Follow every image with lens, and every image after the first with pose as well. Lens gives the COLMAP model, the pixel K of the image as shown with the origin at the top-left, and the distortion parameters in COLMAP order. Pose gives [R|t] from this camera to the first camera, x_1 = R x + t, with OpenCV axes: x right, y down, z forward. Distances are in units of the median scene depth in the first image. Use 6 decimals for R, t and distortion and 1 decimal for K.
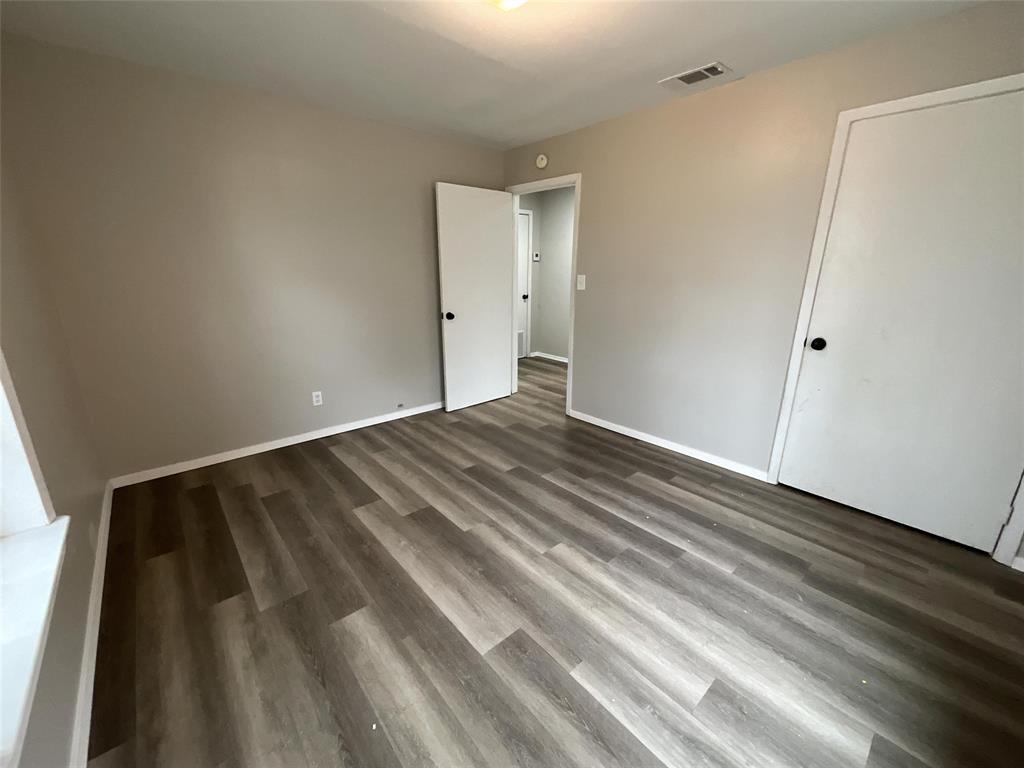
lens RADIAL K [[413.9, 0, 513.0], [0, 413.9, 382.8], [0, 0, 1]] dist [0.001092, 0.000032]
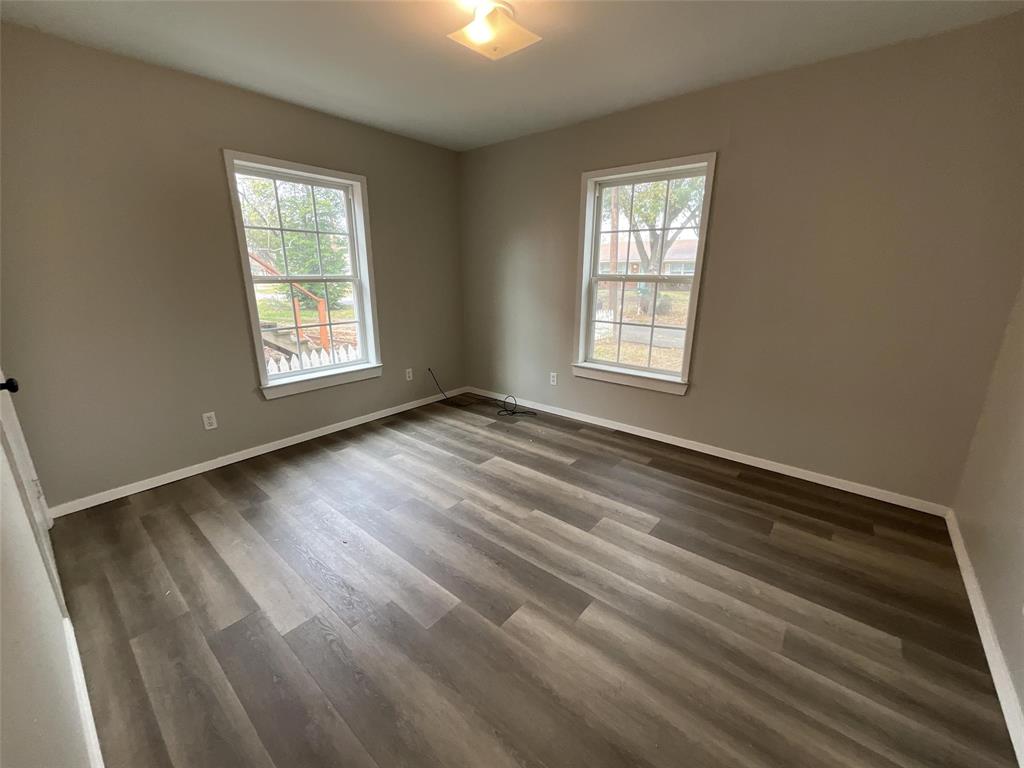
lens RADIAL K [[400.8, 0, 507.8], [0, 400.8, 381.1], [0, 0, 1]] dist [0.001412, 0.000160]
pose [[-0.990024, 0.030981, -0.137450, 0.090408], [-0.044031, 0.858642, 0.510682, -0.466821], [0.133842, 0.511639, -0.848712, 1.720382]]
